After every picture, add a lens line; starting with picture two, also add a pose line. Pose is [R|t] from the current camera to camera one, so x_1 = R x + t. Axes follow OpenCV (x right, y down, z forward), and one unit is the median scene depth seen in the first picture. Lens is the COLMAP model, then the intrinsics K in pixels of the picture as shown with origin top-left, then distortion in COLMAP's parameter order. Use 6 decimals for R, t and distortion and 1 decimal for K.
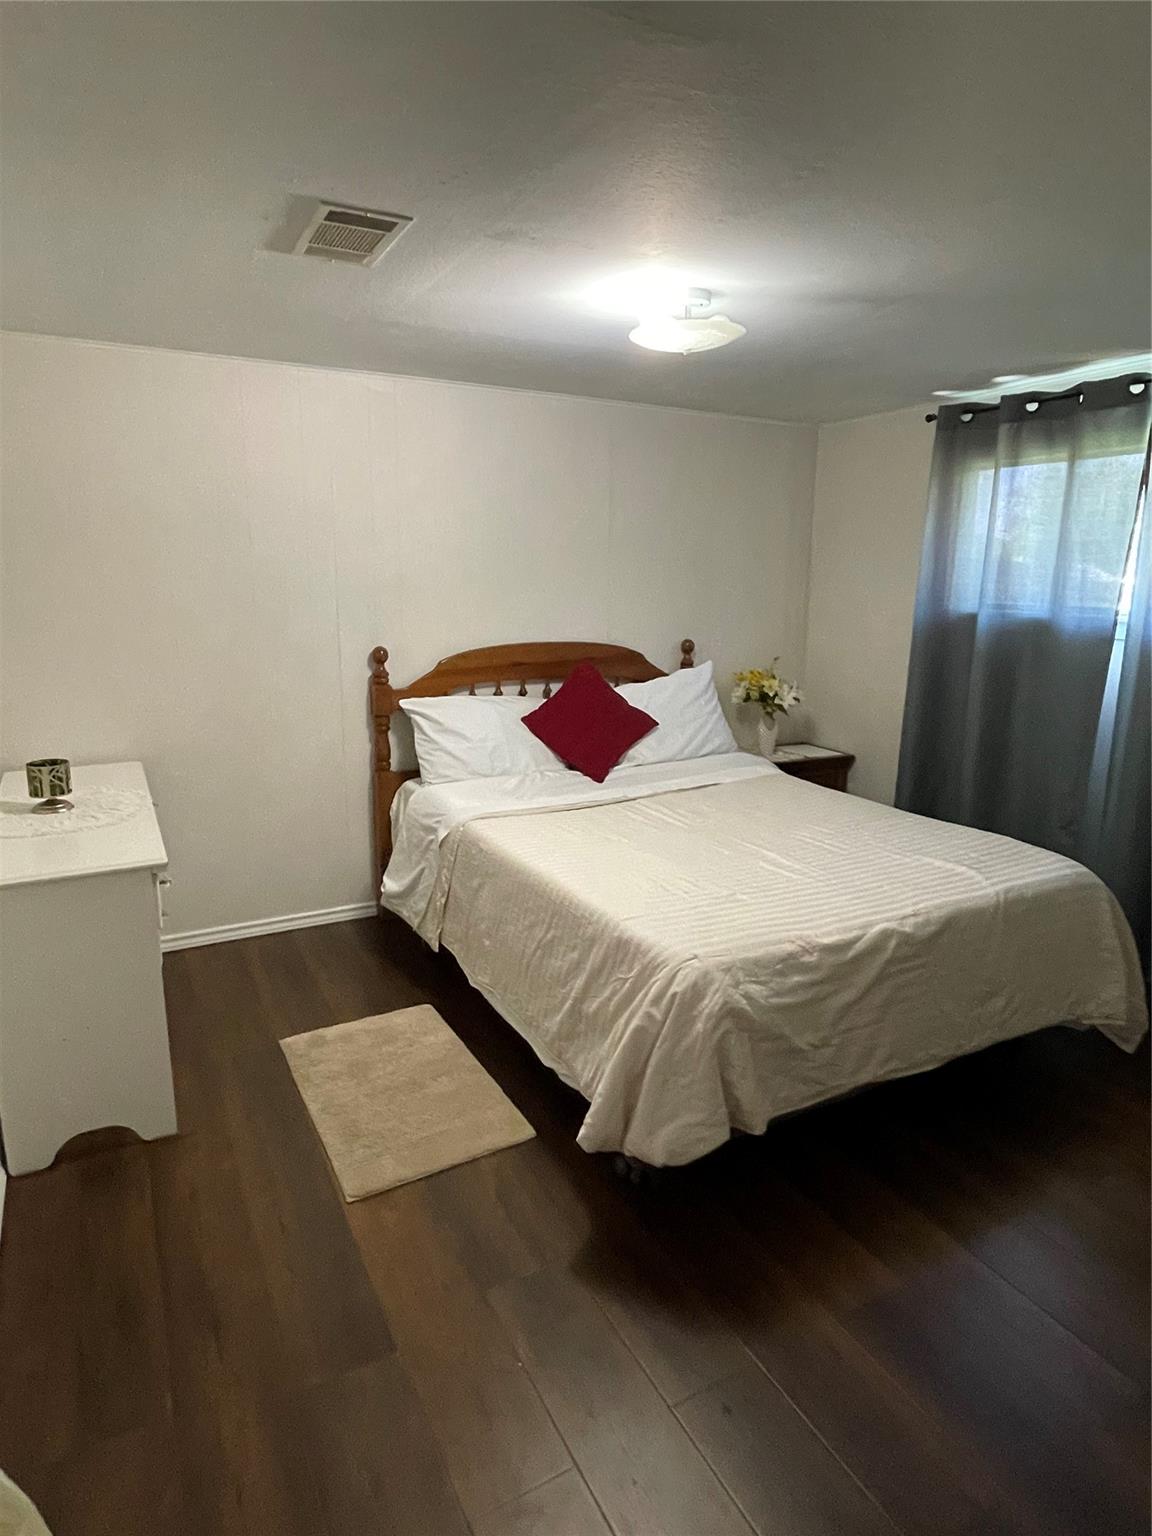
lens RADIAL K [[894.0, 0, 576.0], [0, 894.0, 768.0], [0, 0, 1]] dist [0.006801, -0.000120]
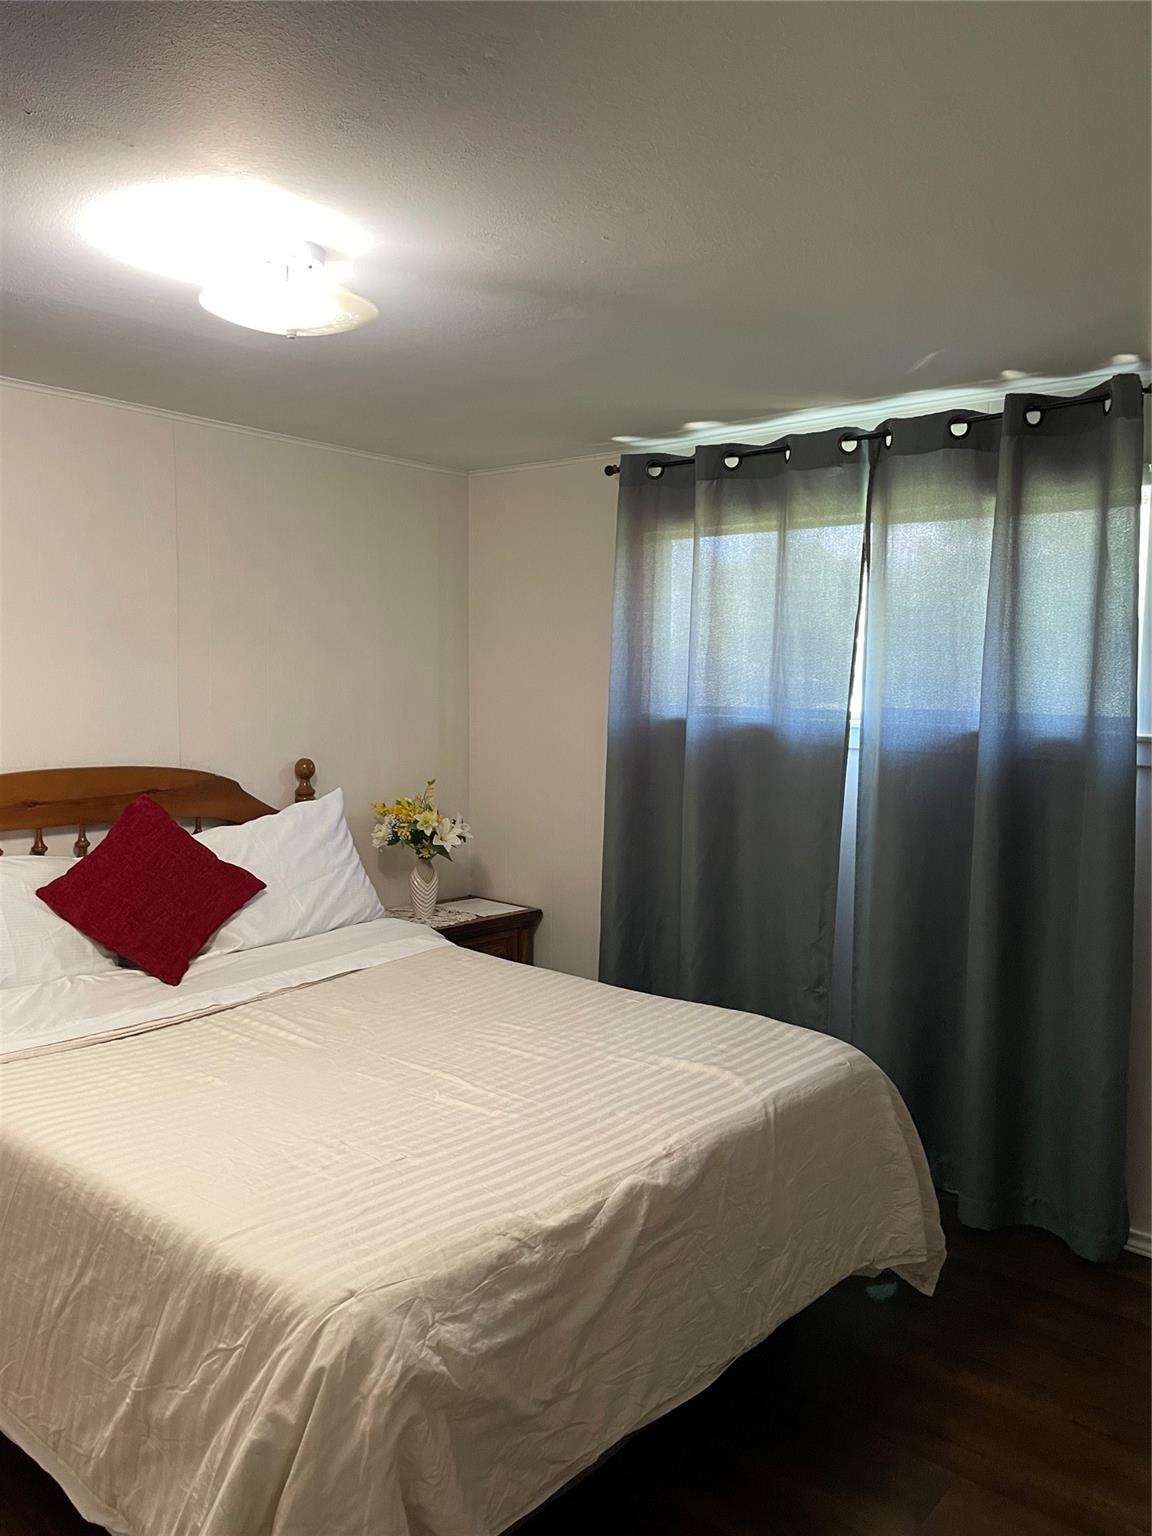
lens RADIAL K [[1195.3, 0, 576.0], [0, 1195.3, 768.0], [0, 0, 1]] dist [0.114114, -0.158383]
pose [[0.938490, -0.024683, 0.344422, 0.002924], [0.069628, 0.990481, -0.118744, -0.019396], [-0.338212, 0.135421, 0.931275, 0.104977]]
